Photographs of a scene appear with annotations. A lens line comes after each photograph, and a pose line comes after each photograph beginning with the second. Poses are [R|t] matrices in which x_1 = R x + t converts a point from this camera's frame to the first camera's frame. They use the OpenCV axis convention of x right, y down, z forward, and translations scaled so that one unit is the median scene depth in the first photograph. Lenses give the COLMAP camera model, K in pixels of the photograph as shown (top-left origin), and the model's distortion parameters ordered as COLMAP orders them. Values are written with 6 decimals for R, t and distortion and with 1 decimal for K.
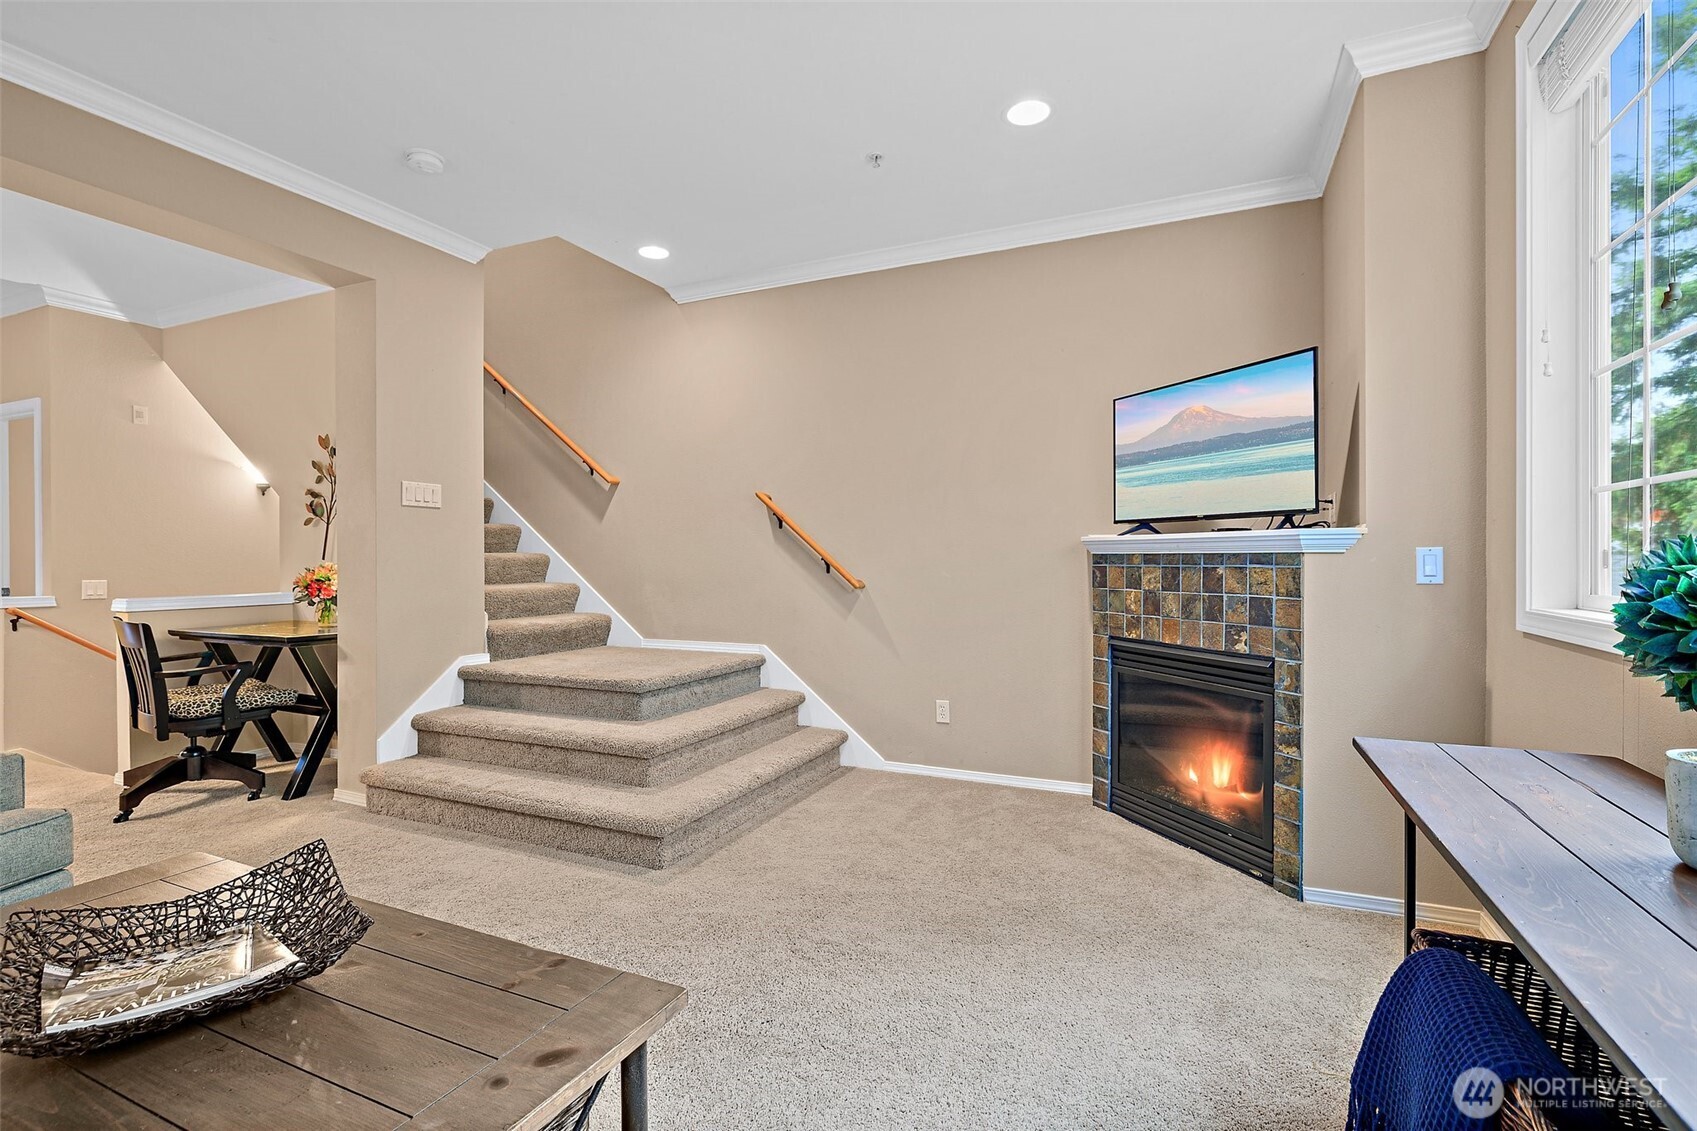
lens RADIAL K [[794.3, 0, 847.9], [0, 794.3, 553.3], [0, 0, 1]] dist [0.013383, 0.000363]
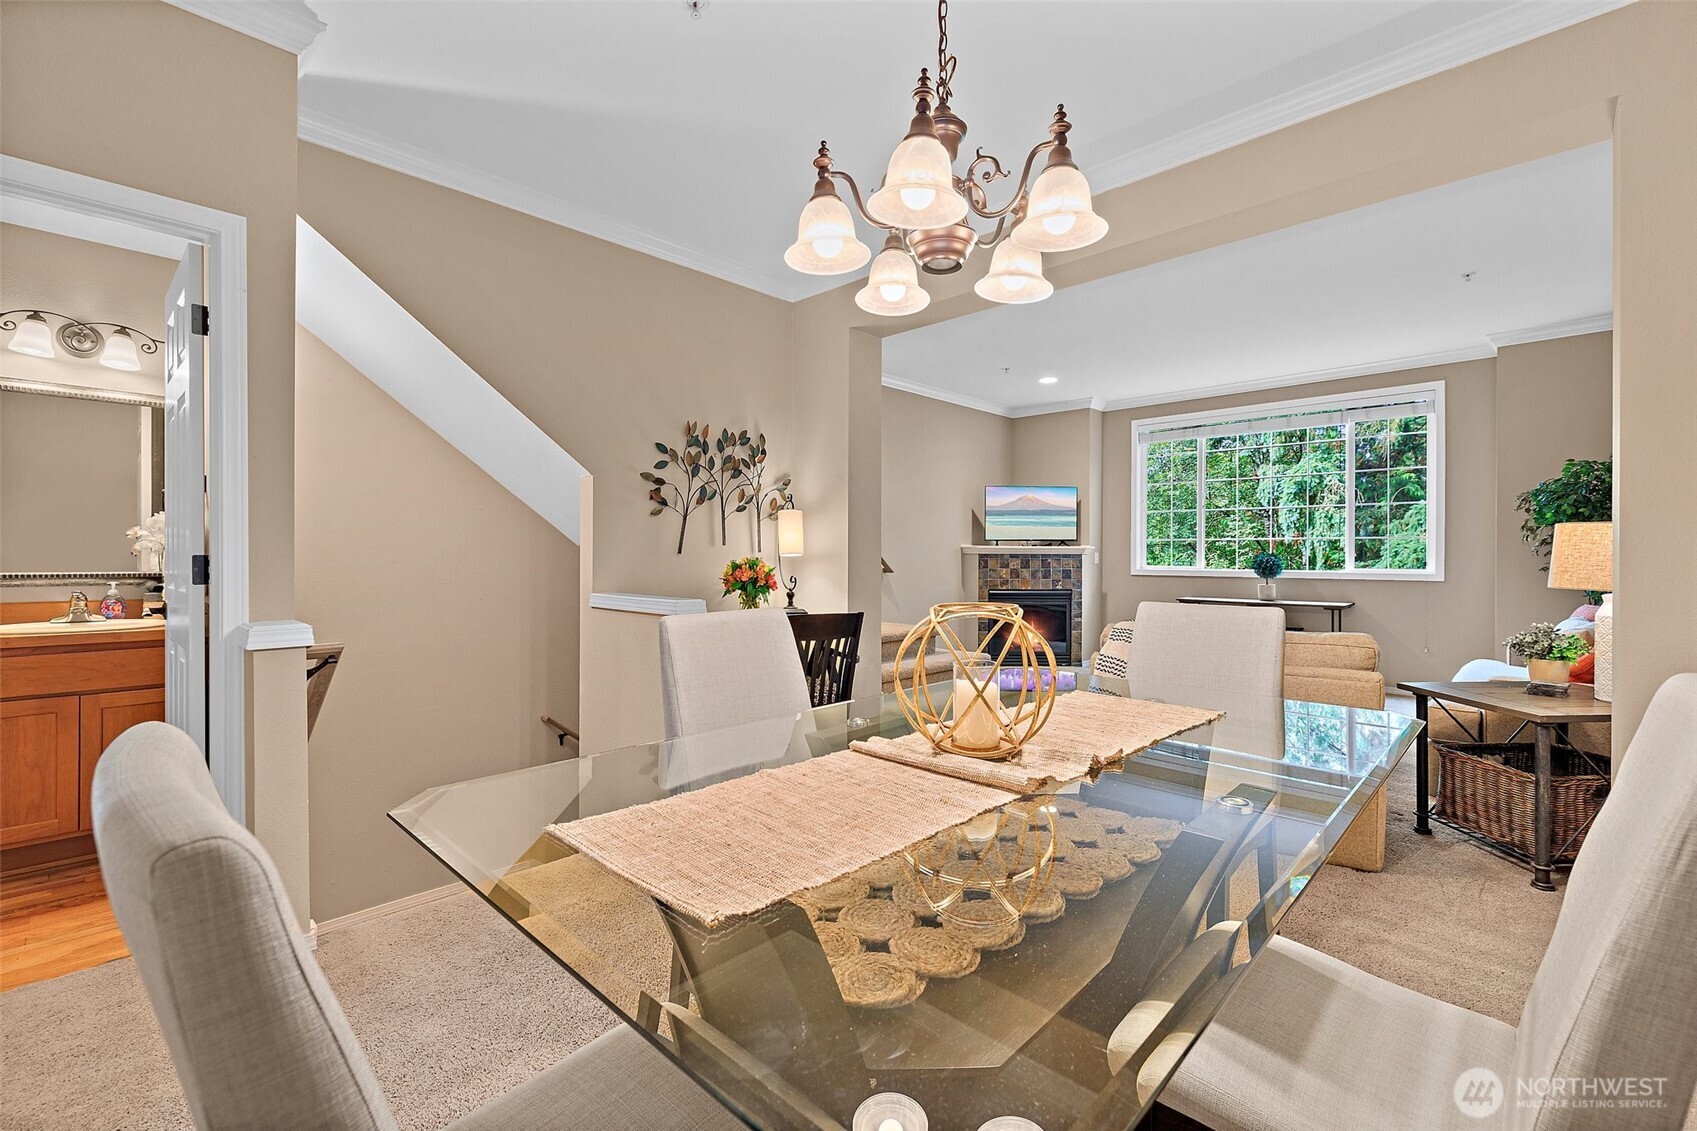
lens RADIAL K [[722.7, 0, 866.2], [0, 722.7, 558.5], [0, 0, 1]] dist [0.000043, 0.000858]
pose [[0.315157, -0.000290, 0.949039, -2.149360], [-0.006725, 0.999974, 0.002539, 0.014208], [-0.949016, -0.007183, 0.315147, 0.836644]]
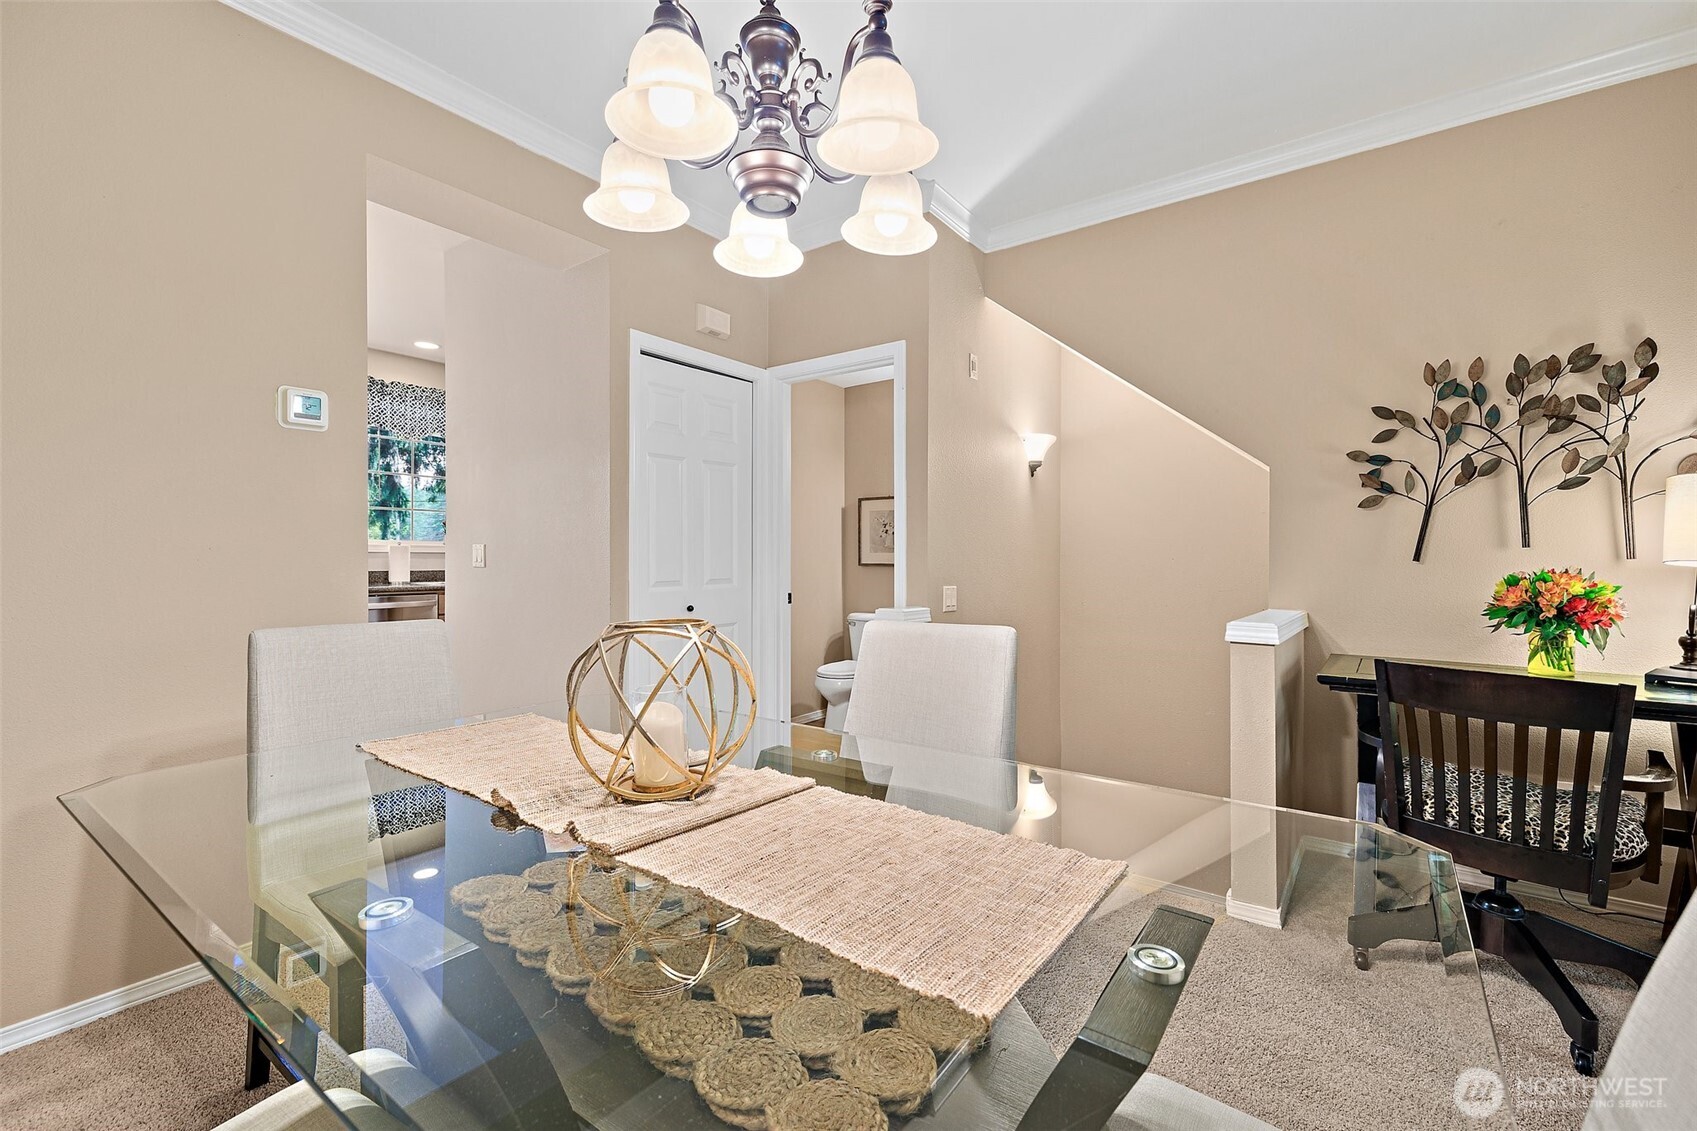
lens RADIAL K [[722.7, 0, 839.8], [0, 722.7, 561.0], [0, 0, 1]] dist [0.000043, 0.000858]
pose [[0.975827, 0.007264, -0.218426, -1.519256], [-0.005238, 0.999938, 0.009850, 0.005774], [0.218484, -0.008468, 0.975804, 0.547897]]
